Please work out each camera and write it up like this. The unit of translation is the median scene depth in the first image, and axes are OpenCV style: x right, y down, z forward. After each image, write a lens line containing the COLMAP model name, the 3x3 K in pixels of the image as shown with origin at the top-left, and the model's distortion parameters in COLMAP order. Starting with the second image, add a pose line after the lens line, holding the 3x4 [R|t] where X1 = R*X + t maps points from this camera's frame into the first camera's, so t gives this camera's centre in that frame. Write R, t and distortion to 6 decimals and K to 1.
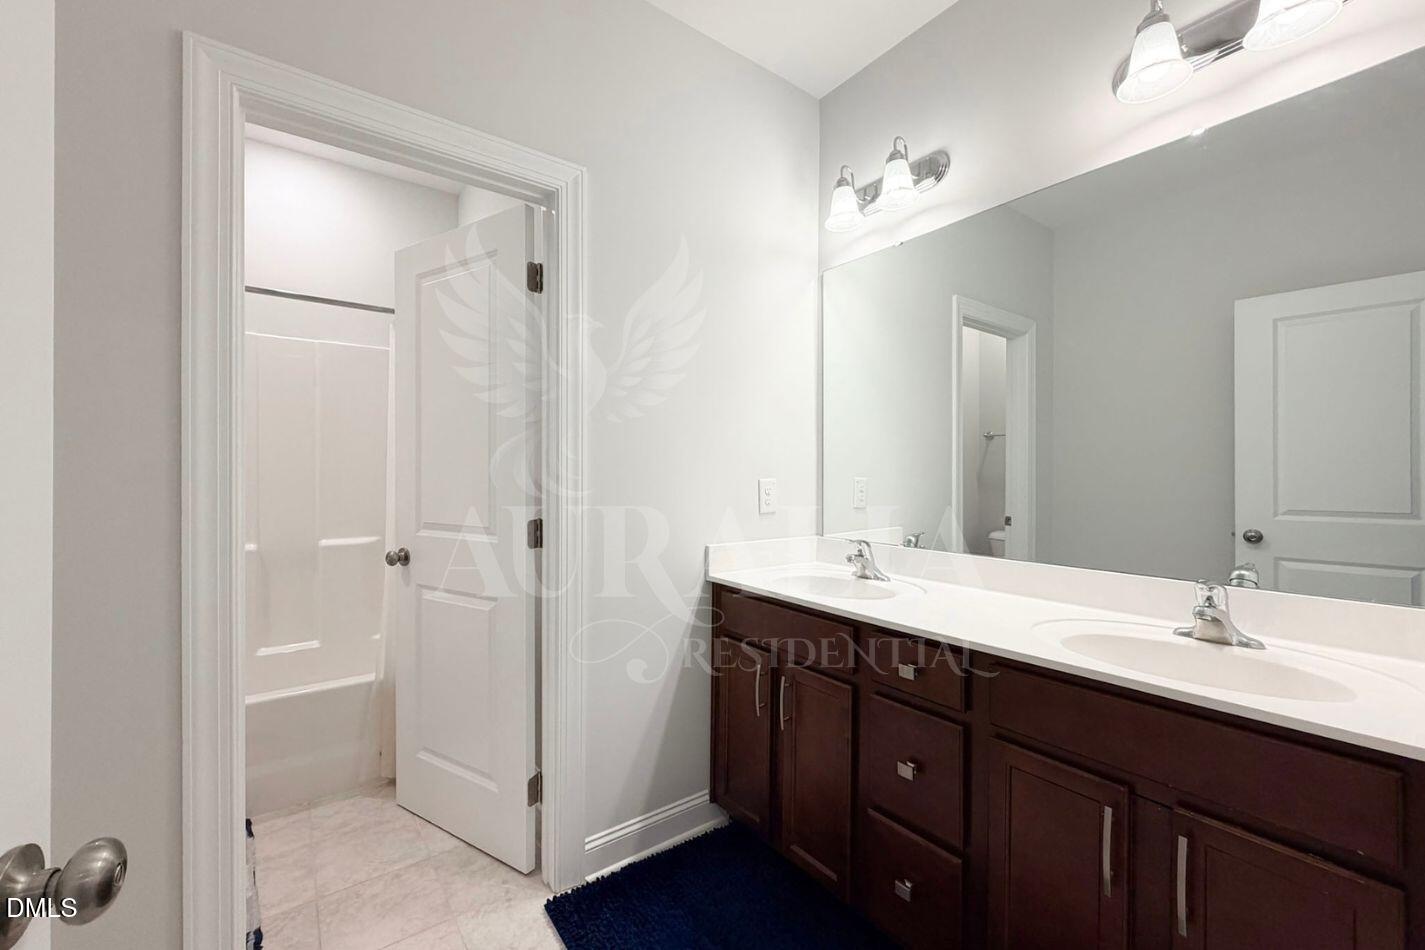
lens RADIAL K [[572.4, 0, 705.2], [0, 572.4, 480.5], [0, 0, 1]] dist [-0.016169, -0.000485]
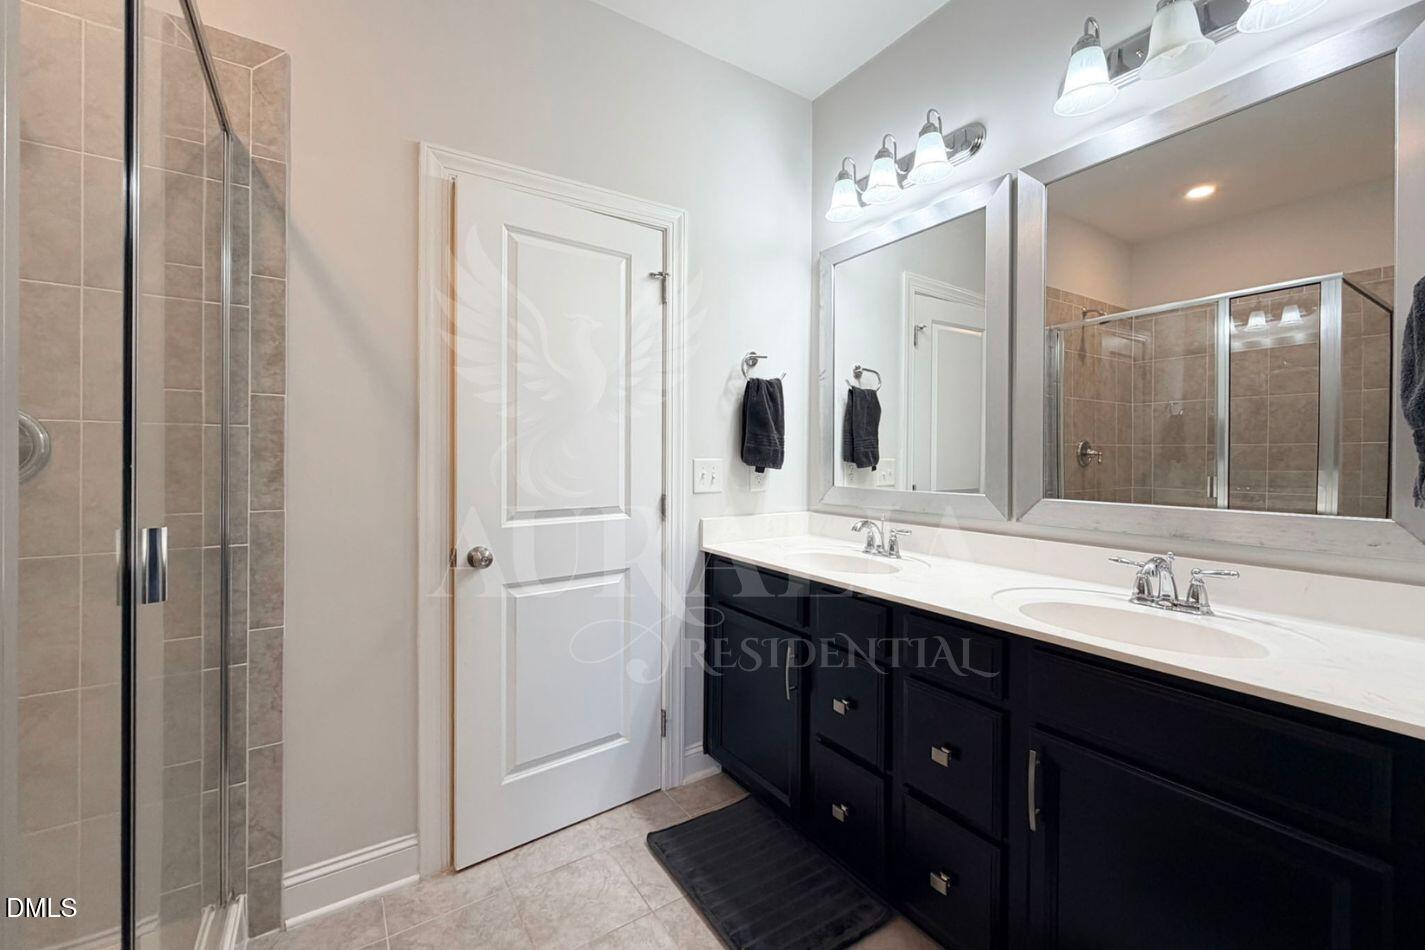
lens RADIAL K [[572.4, 0, 700.3], [0, 572.4, 460.5], [0, 0, 1]] dist [-0.016169, -0.000485]
pose [[0.998095, -0.003062, -0.061627, 0.076026], [0.003013, 0.999995, -0.000886, 0.000816], [0.061629, 0.000698, 0.998099, -0.106678]]
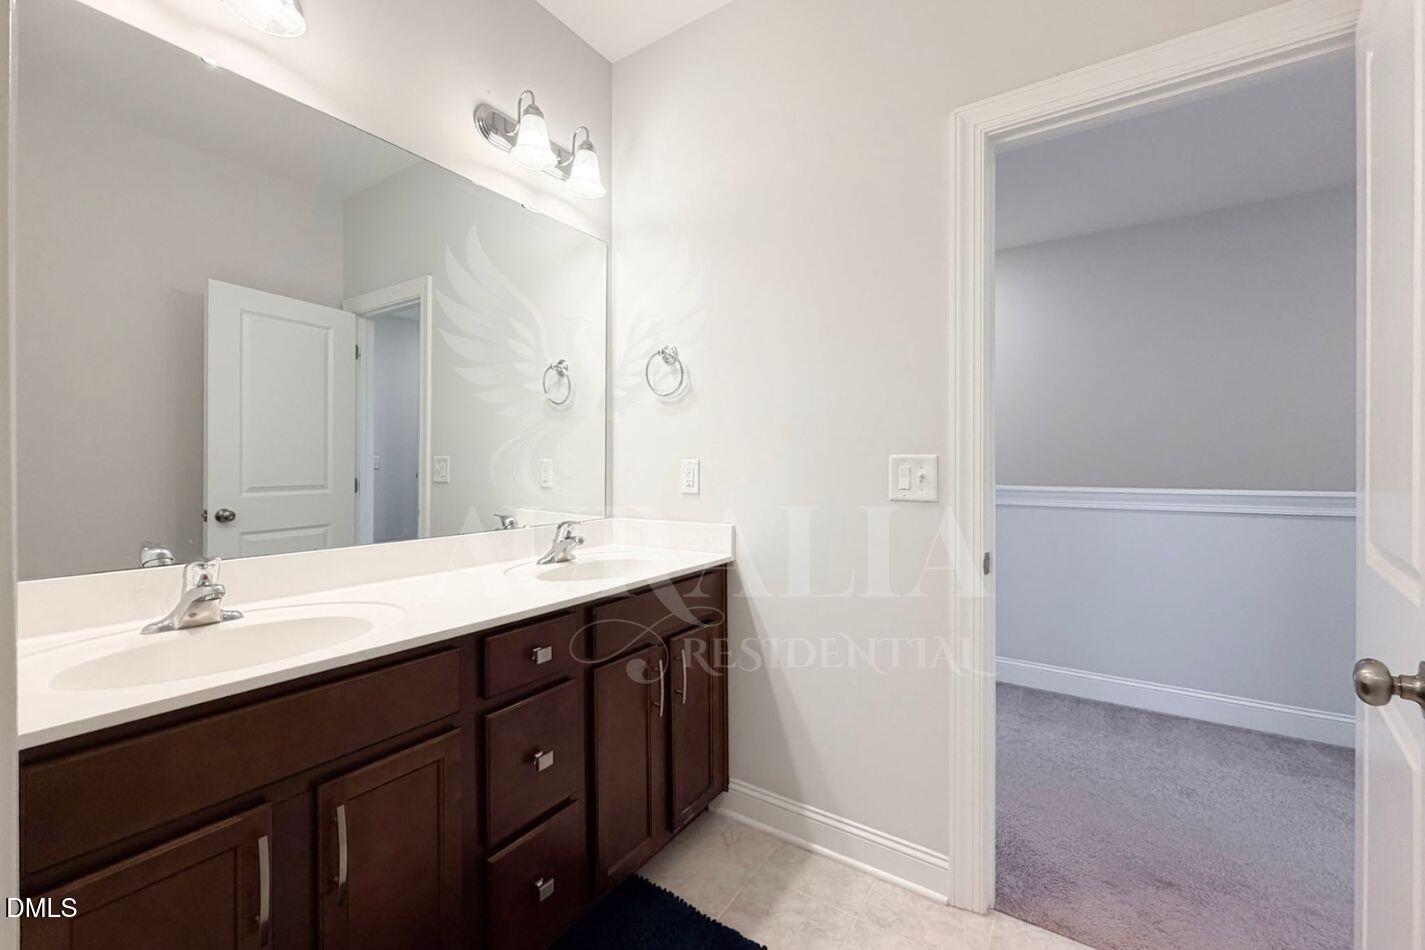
lens RADIAL K [[572.4, 0, 702.3], [0, 572.4, 468.1], [0, 0, 1]] dist [-0.016169, -0.000485]
pose [[-0.331048, -0.010417, 0.943556, -0.264891], [0.002466, 0.999926, 0.011904, 0.001647], [-0.943611, 0.006268, -0.330998, 0.421084]]
